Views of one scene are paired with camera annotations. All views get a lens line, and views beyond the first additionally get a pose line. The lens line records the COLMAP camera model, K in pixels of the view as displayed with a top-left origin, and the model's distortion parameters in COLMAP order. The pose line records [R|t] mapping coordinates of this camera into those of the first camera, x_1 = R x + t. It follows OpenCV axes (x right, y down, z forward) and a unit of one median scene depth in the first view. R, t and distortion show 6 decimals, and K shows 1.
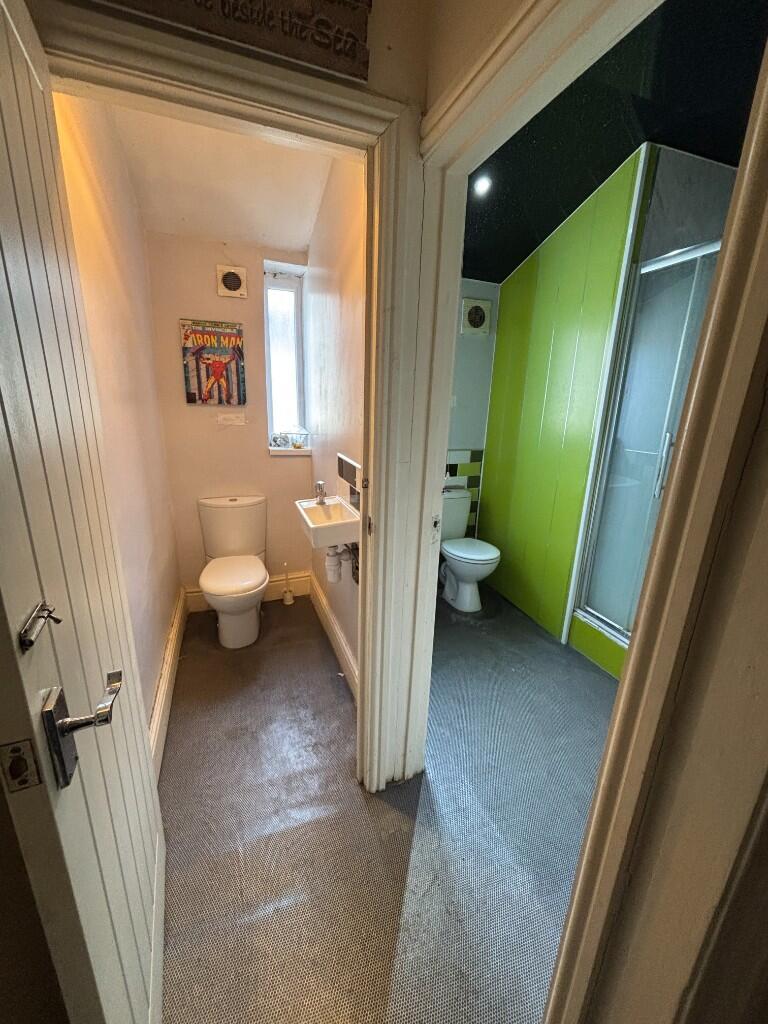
lens RADIAL K [[407.8, 0, 379.9], [0, 407.8, 512.1], [0, 0, 1]] dist [0.003709, -0.000122]
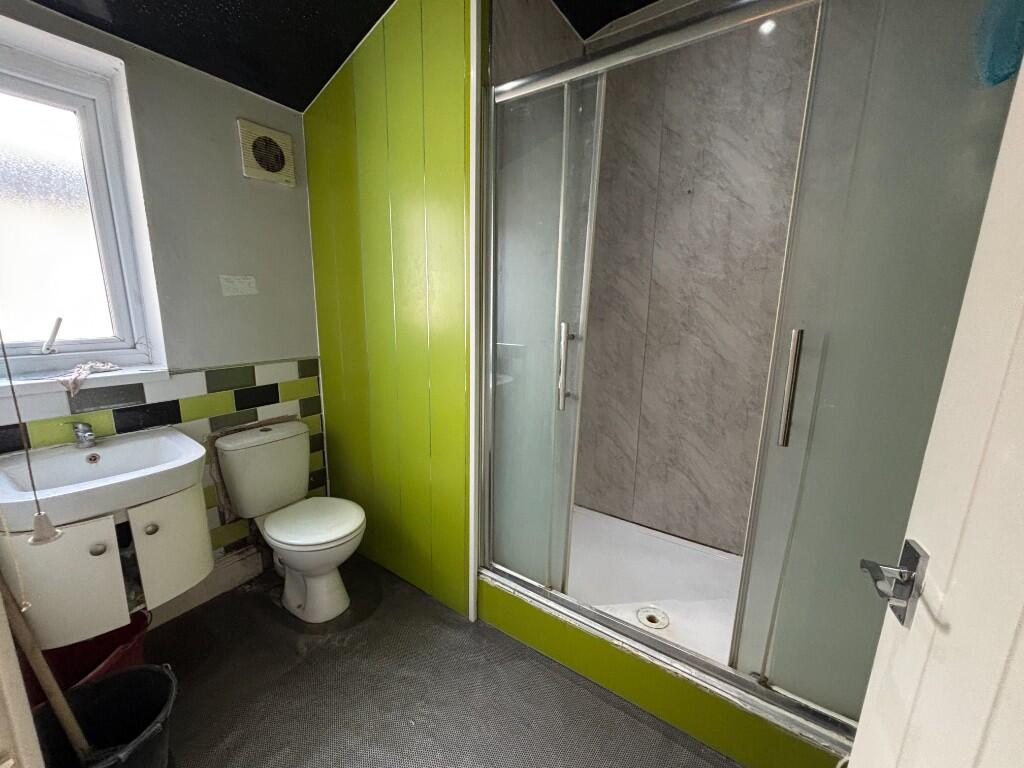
lens RADIAL K [[407.8, 0, 507.4], [0, 407.8, 384.7], [0, 0, 1]] dist [0.003709, -0.000122]
pose [[0.805694, -0.126775, 0.578606, 0.122753], [0.159116, 0.987246, -0.005257, -0.062164], [-0.570560, 0.096301, 0.815590, 0.305612]]
